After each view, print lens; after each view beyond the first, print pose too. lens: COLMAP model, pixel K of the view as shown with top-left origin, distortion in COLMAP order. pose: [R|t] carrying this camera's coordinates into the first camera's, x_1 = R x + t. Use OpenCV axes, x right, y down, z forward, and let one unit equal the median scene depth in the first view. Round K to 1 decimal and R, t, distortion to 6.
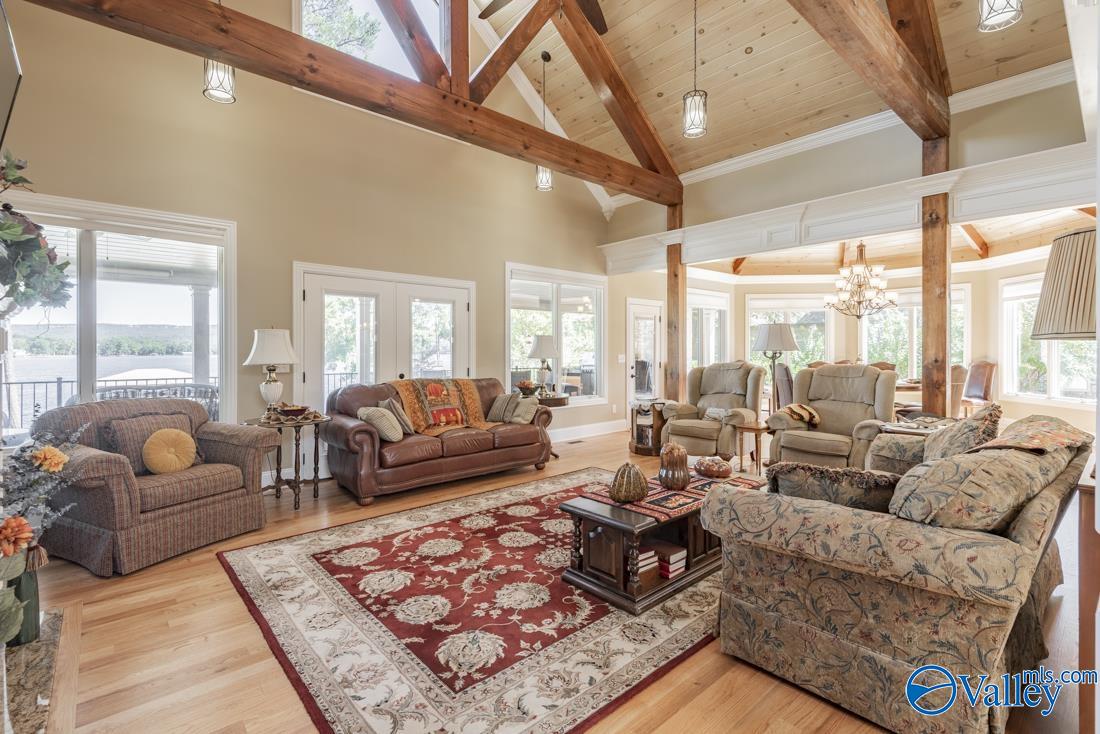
lens RADIAL K [[505.0, 0, 553.0], [0, 505.0, 358.4], [0, 0, 1]] dist [0.004009, -0.001634]
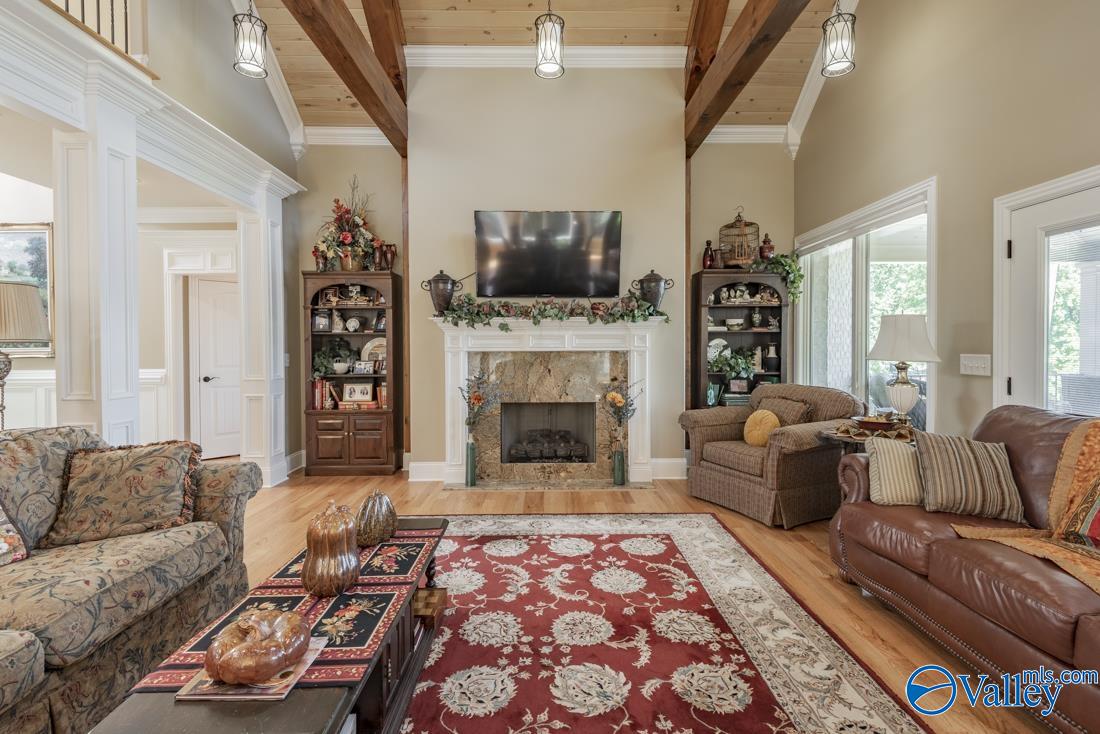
lens RADIAL K [[505.0, 0, 553.5], [0, 505.0, 351.5], [0, 0, 1]] dist [0.004009, -0.001634]
pose [[-0.657646, 0.014575, -0.753186, 0.446356], [-0.004309, 0.999724, 0.023107, -0.021772], [0.753315, 0.018442, -0.657401, 1.386091]]
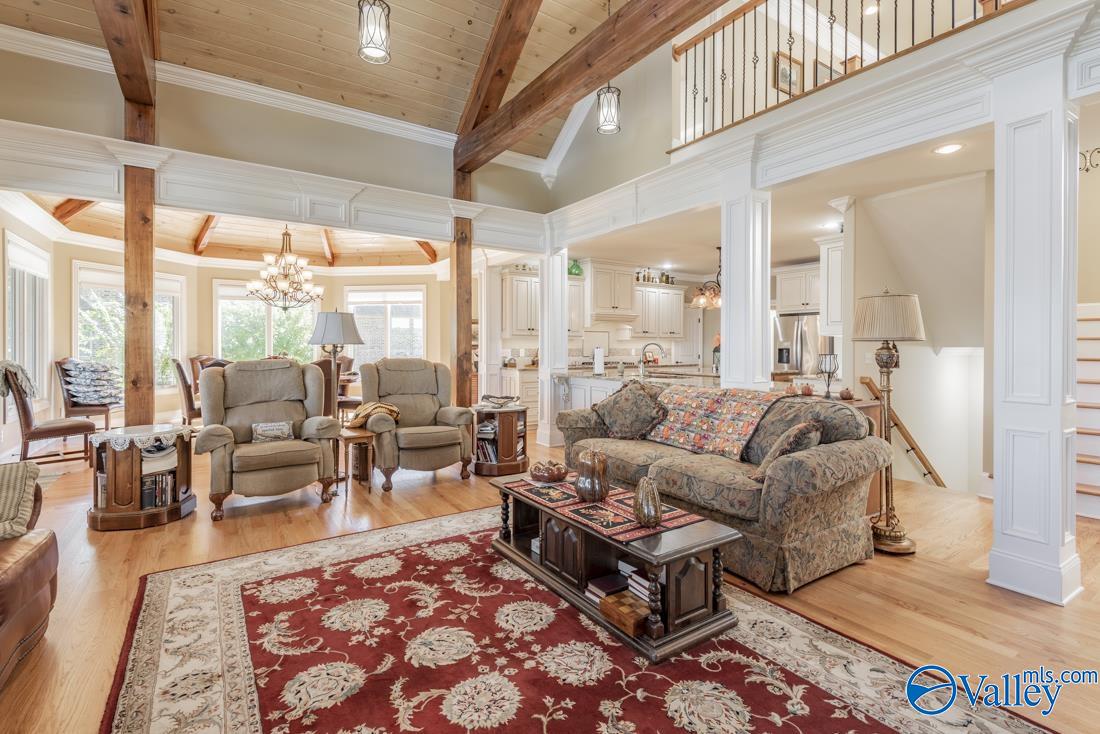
lens RADIAL K [[505.0, 0, 550.5], [0, 505.0, 349.6], [0, 0, 1]] dist [0.004009, -0.001634]
pose [[0.142895, -0.002915, 0.989734, -0.571719], [0.009510, 0.999954, 0.001572, -0.006622], [-0.989692, 0.009187, 0.142916, 0.841470]]
